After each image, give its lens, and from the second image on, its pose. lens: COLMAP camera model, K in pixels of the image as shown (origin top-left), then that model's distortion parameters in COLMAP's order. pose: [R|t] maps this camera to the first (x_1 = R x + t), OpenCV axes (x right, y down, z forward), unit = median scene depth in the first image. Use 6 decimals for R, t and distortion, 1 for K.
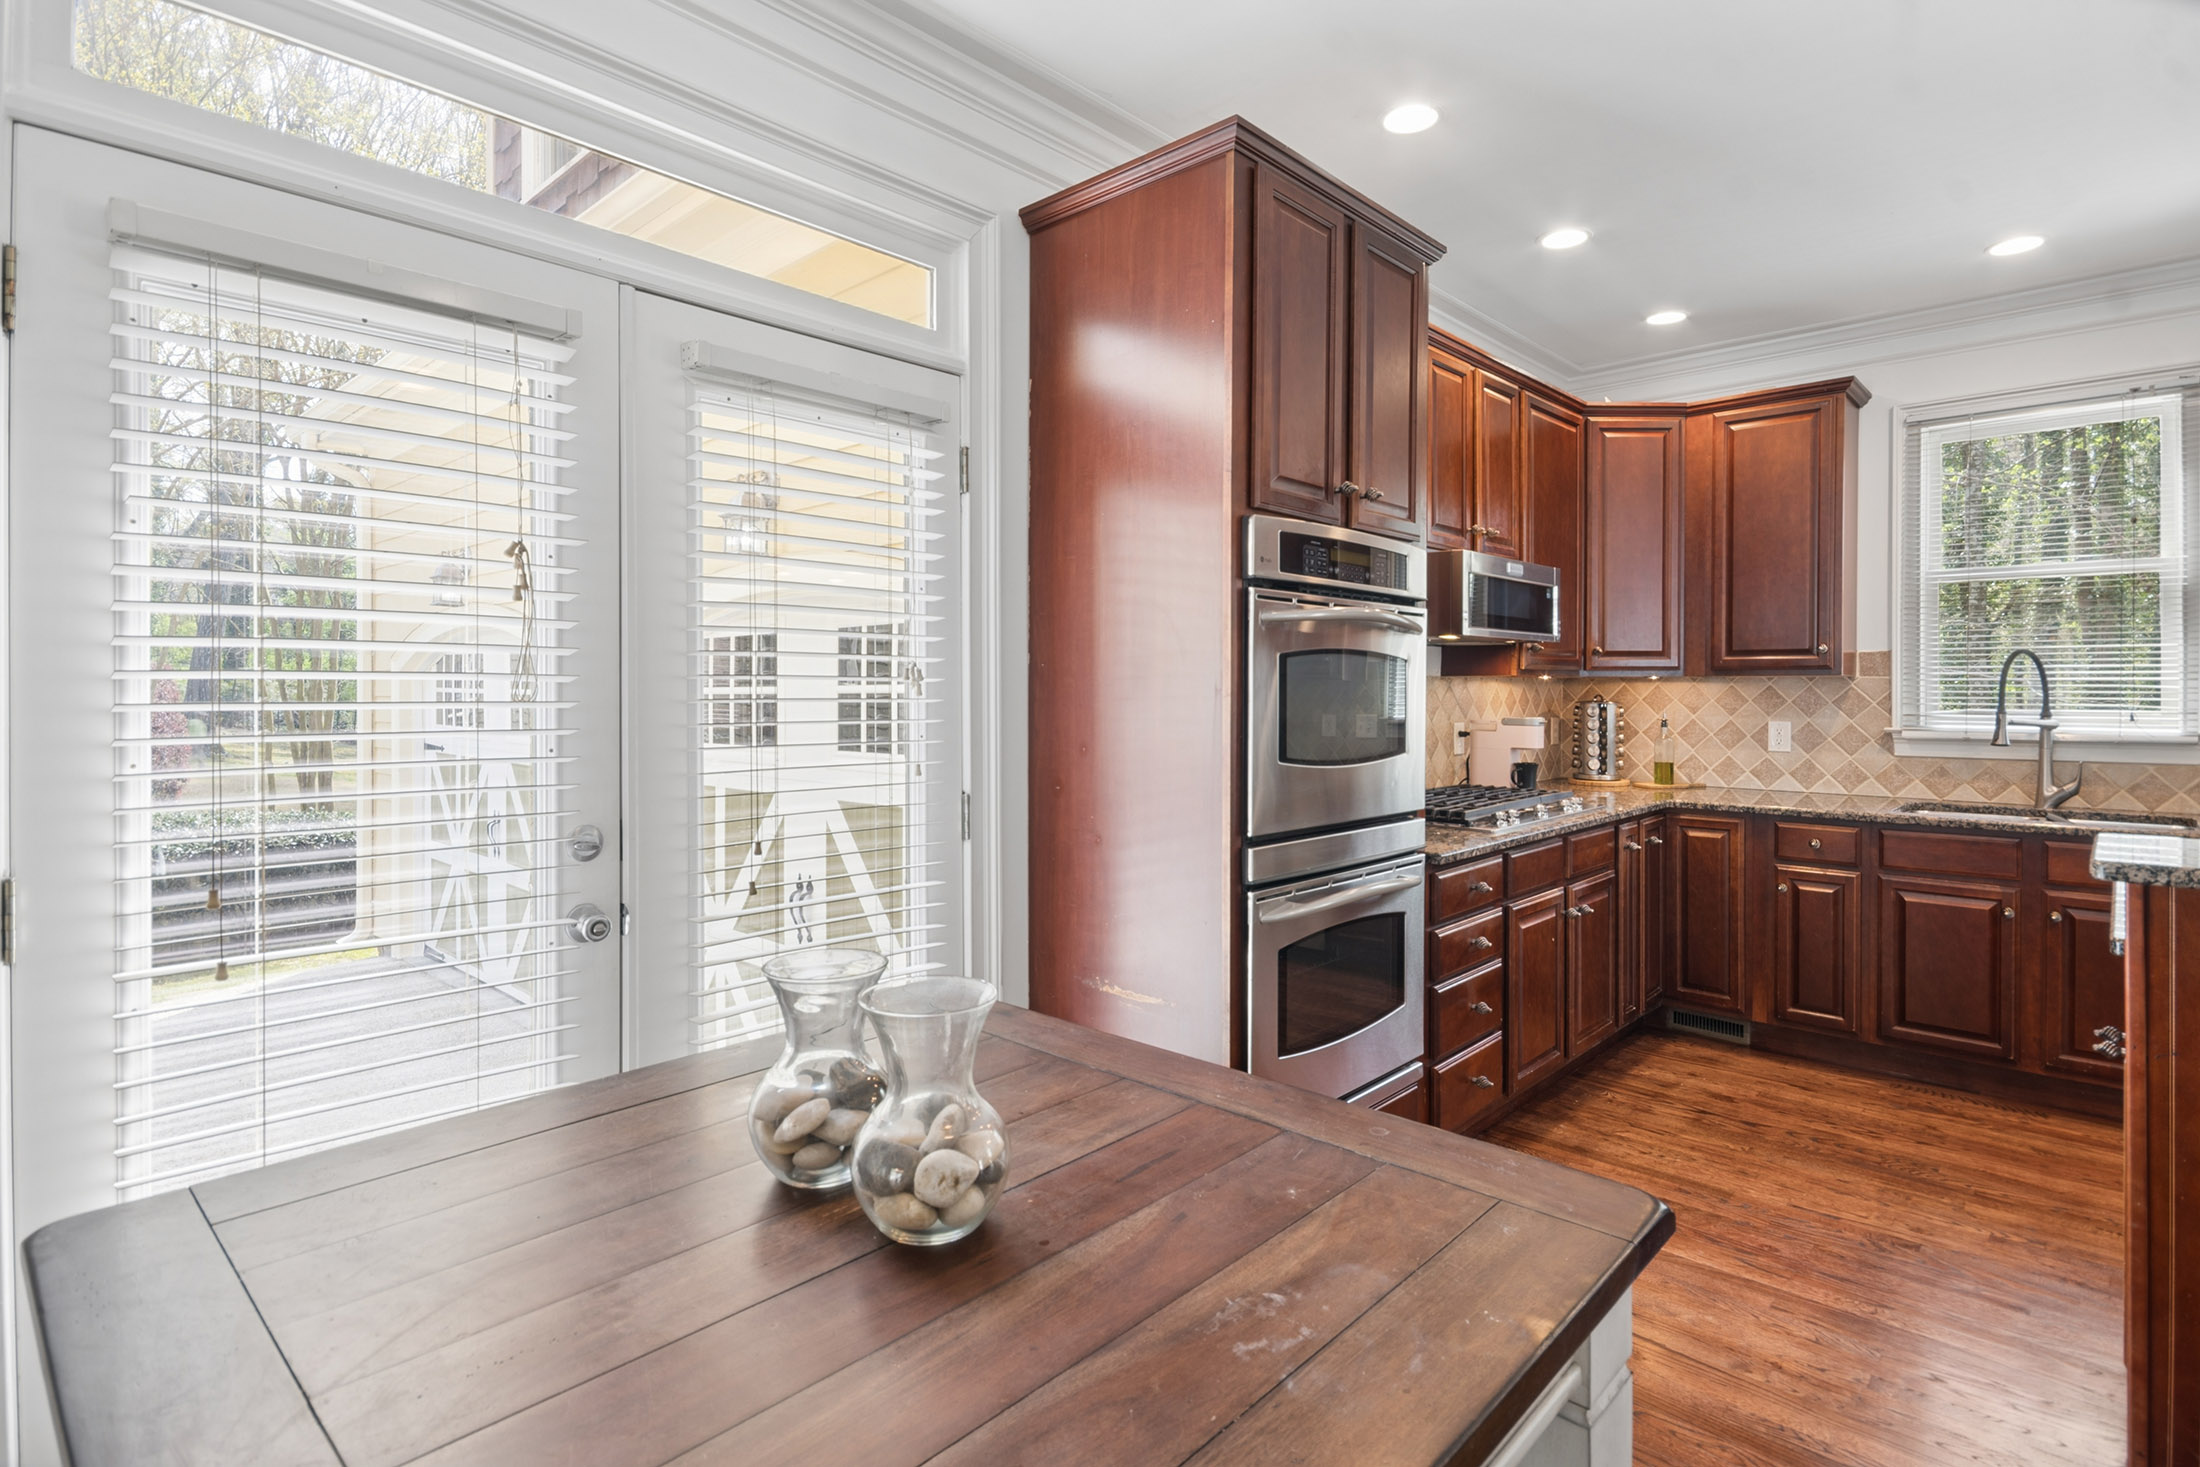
lens RADIAL K [[1100.1, 0, 1109.0], [0, 1100.1, 716.7], [0, 0, 1]] dist [0.000592, -0.002137]
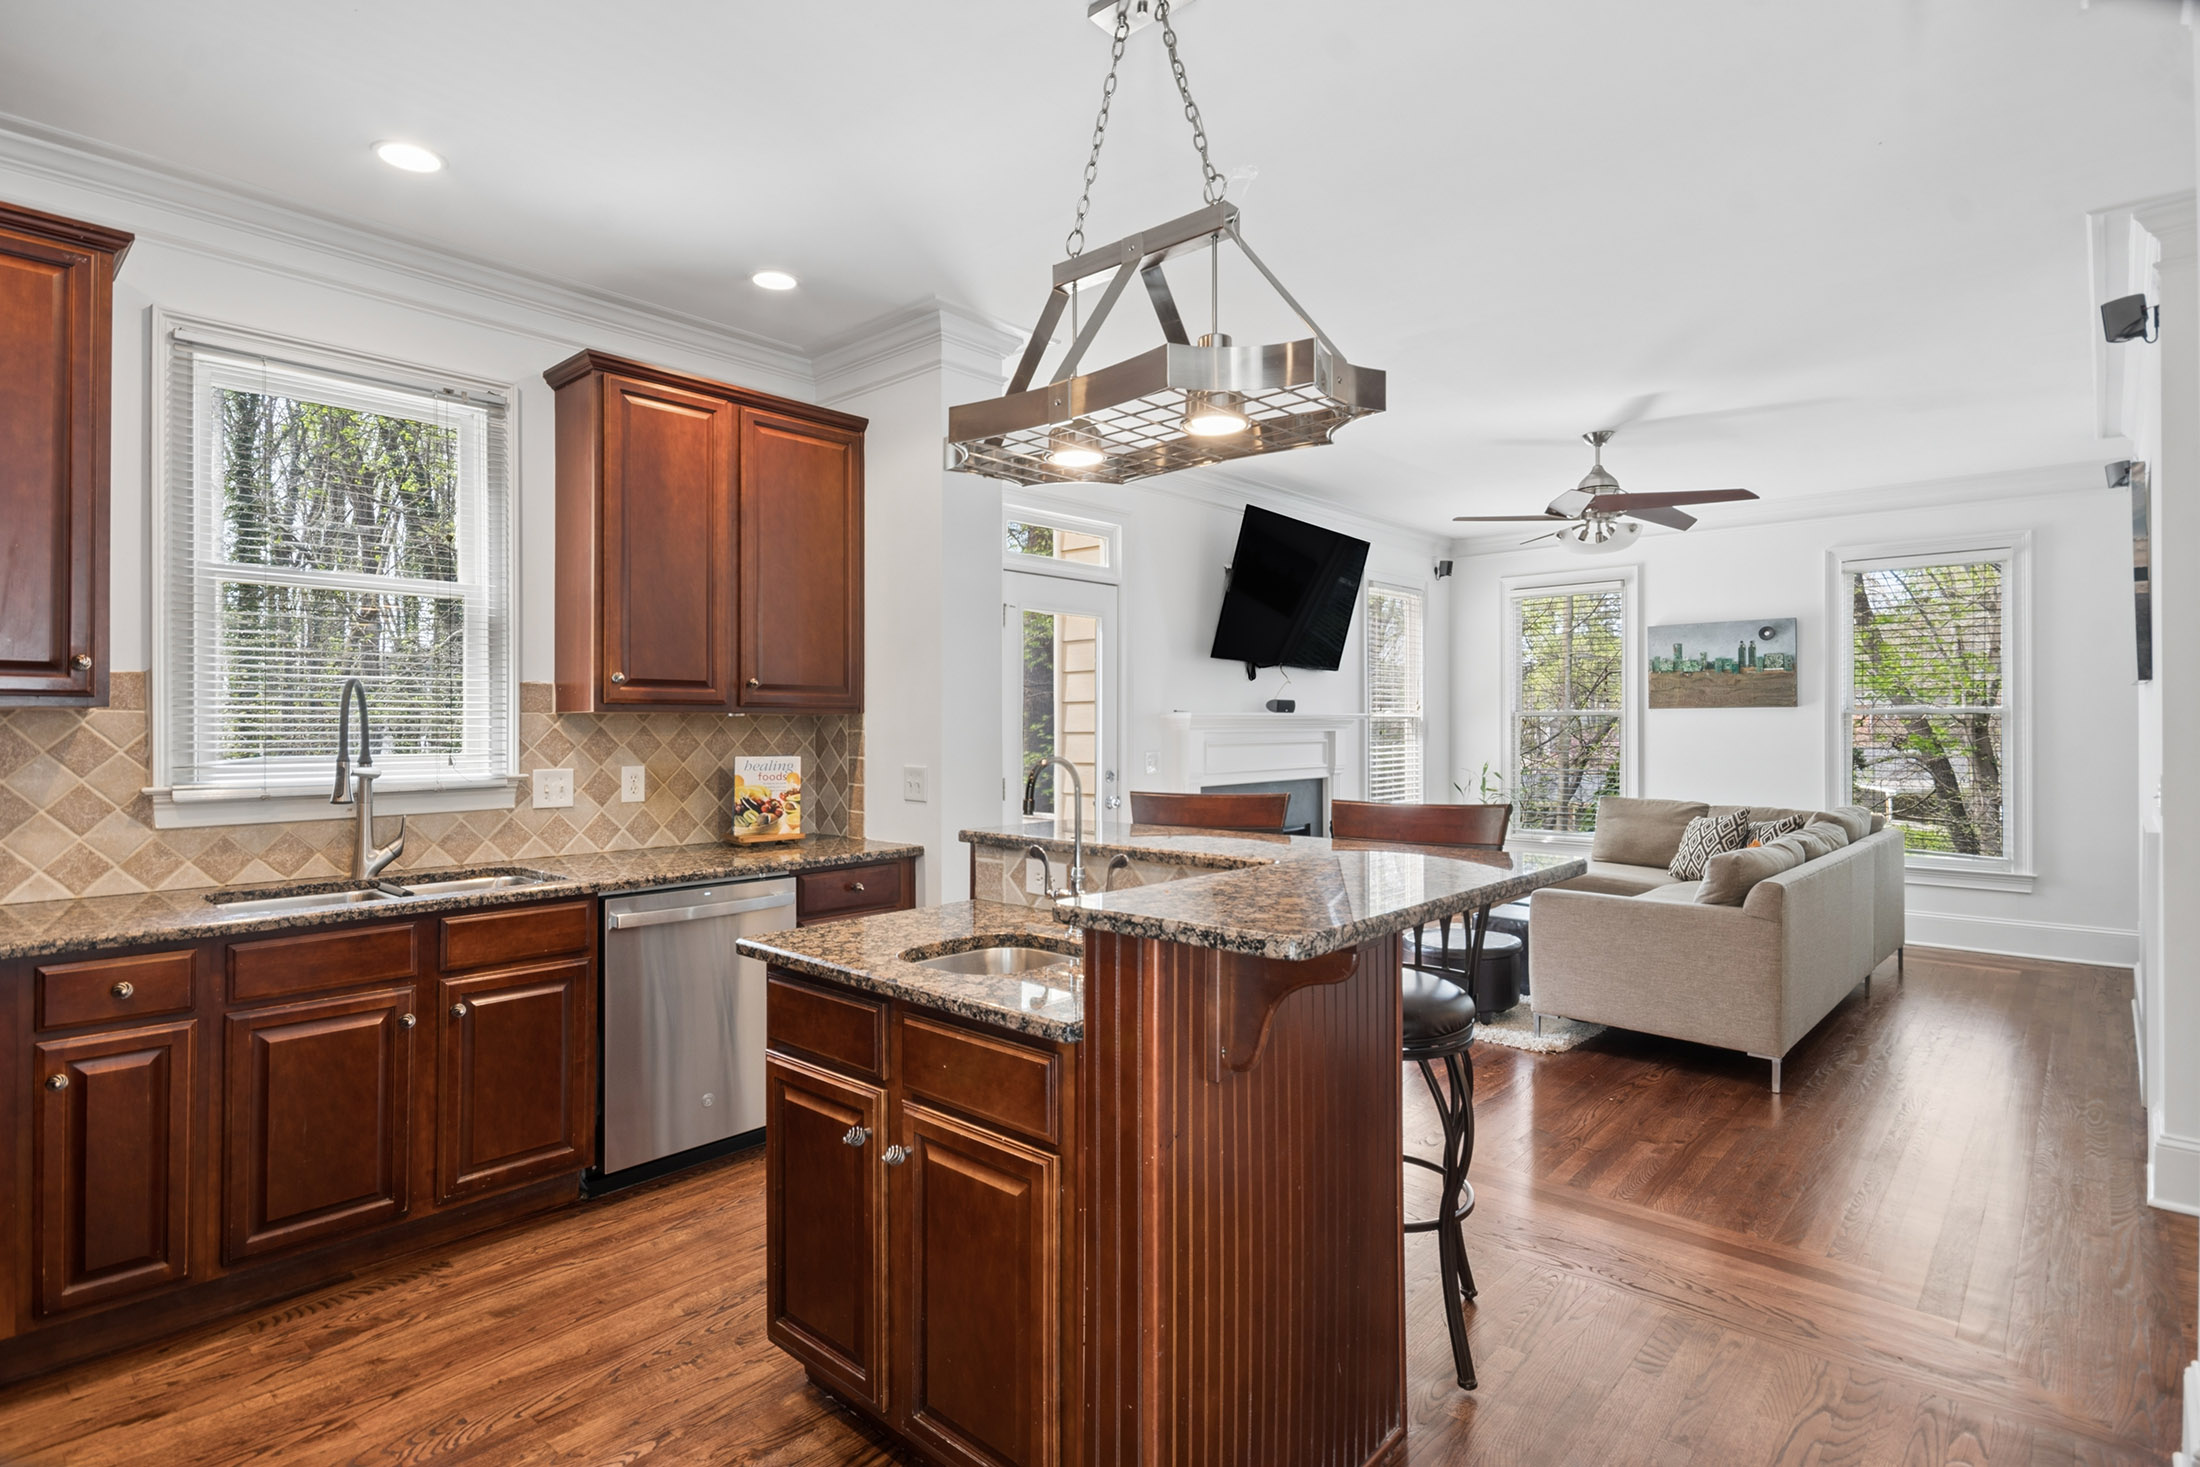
lens RADIAL K [[1100.1, 0, 1109.0], [0, 1100.1, 716.7], [0, 0, 1]] dist [0.000592, -0.002137]
pose [[-0.021093, 0.009857, 0.999729, 0.037561], [0.028628, 0.999547, -0.009251, -0.011258], [-0.999368, 0.028425, -0.021365, 0.482887]]
